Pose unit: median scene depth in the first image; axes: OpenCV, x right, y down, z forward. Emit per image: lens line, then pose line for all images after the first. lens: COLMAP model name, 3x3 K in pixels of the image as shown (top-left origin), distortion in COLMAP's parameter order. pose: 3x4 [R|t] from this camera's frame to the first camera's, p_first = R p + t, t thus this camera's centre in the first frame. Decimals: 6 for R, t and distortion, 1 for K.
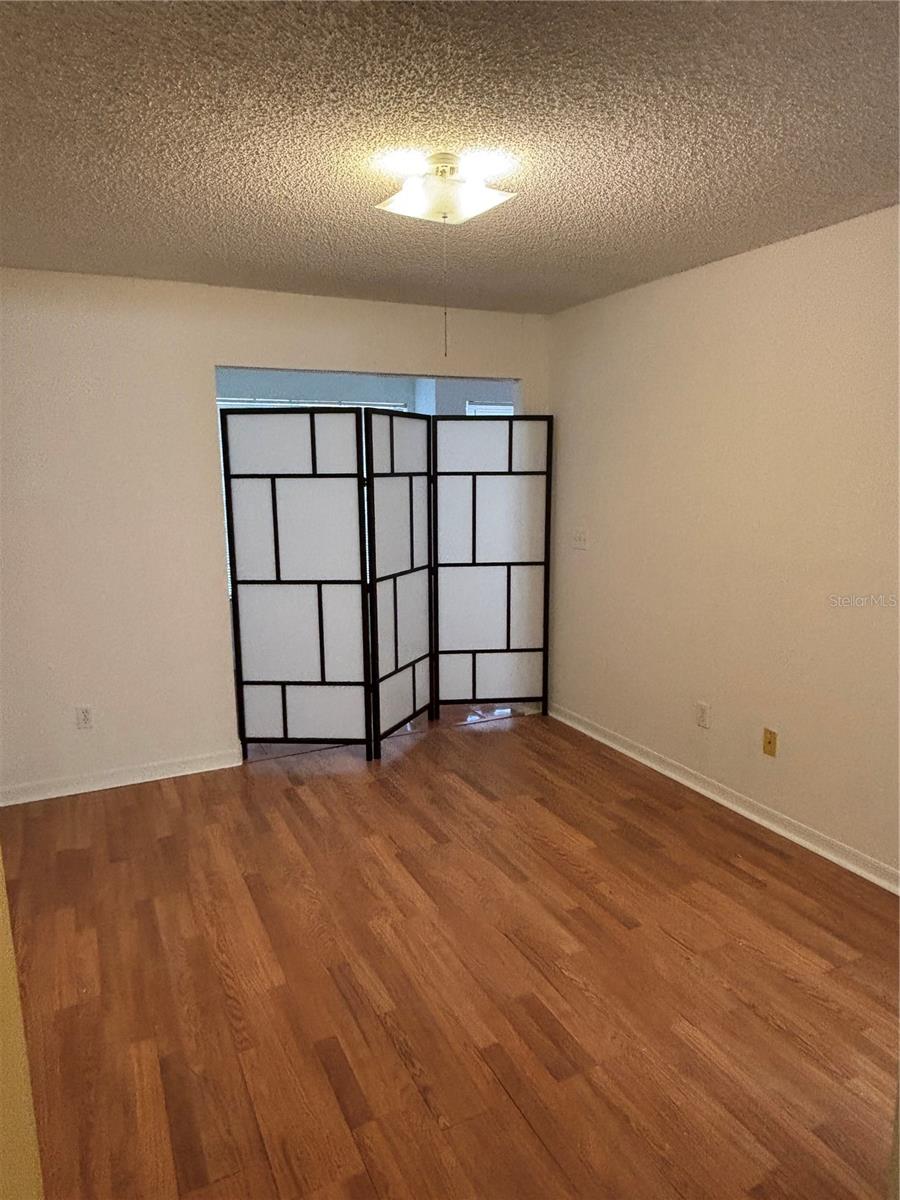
lens RADIAL K [[776.1, 0, 454.1], [0, 776.1, 603.0], [0, 0, 1]] dist [0.059320, -0.083645]
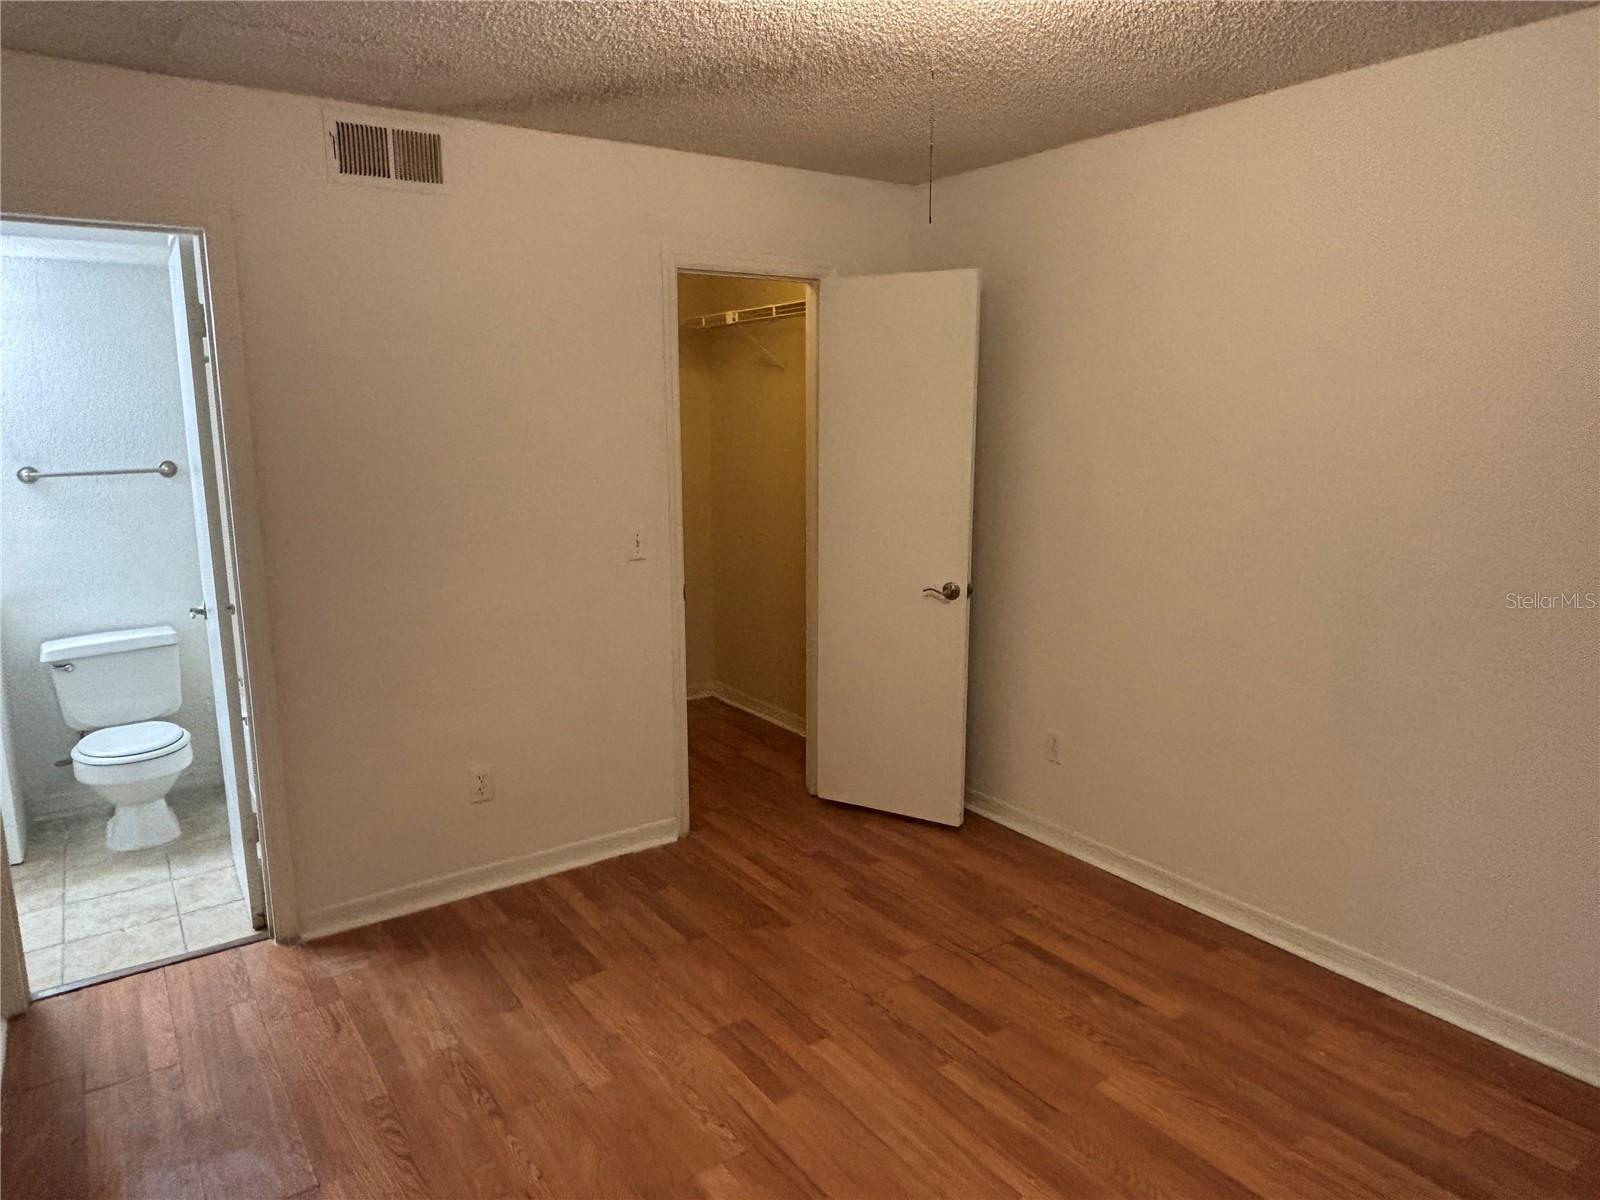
lens RADIAL K [[1034.8, 0, 800.0], [0, 1034.8, 600.0], [0, 0, 1]] dist [0.059320, -0.083645]
pose [[-0.987864, 0.044710, -0.148747, 0.143386], [-0.011076, 0.934958, 0.354585, -0.228415], [0.154926, 0.351929, -0.923116, 1.235852]]
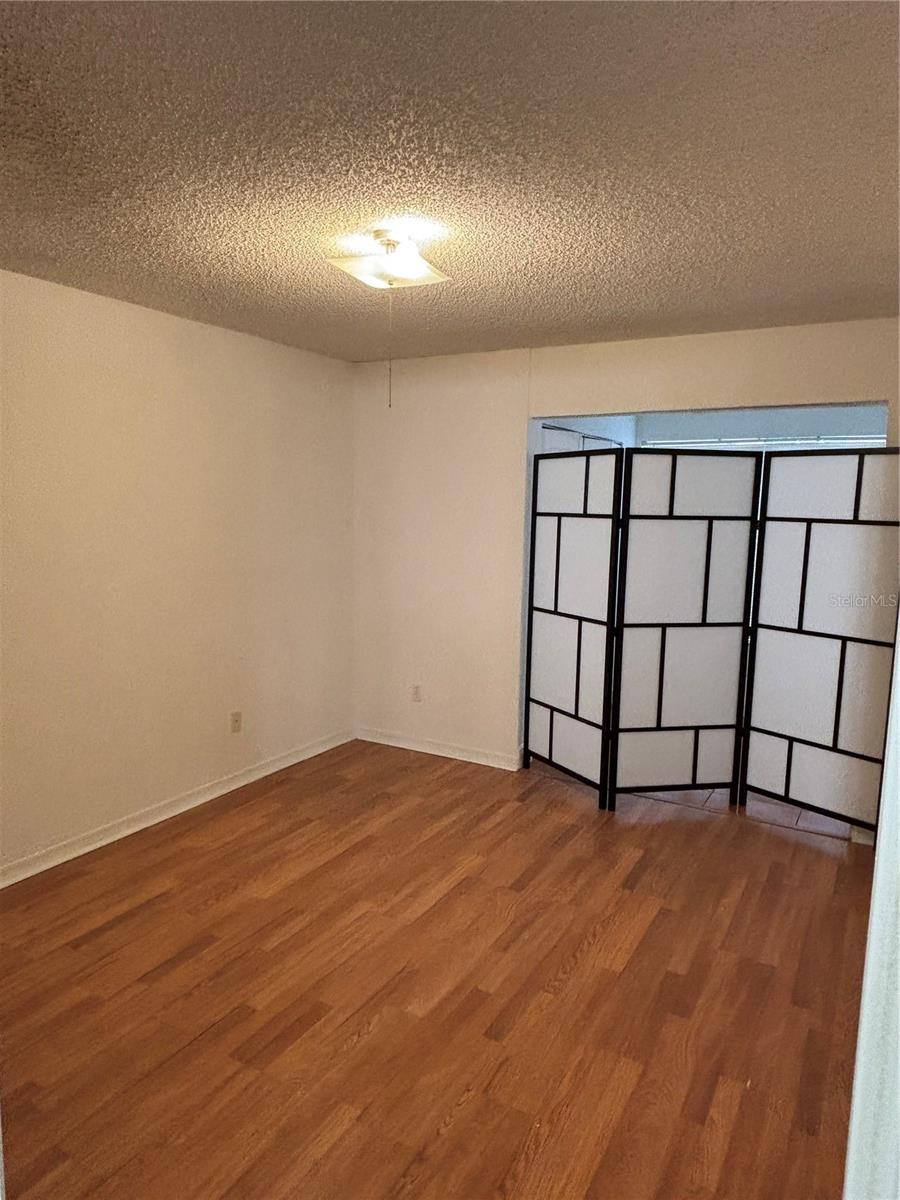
lens RADIAL K [[776.1, 0, 454.1], [0, 776.1, 603.0], [0, 0, 1]] dist [0.059320, -0.083645]
pose [[0.561229, 0.129155, -0.817521, 0.676341], [-0.168729, 0.984860, 0.039759, -0.070182], [0.810279, 0.115626, 0.574524, 0.326464]]
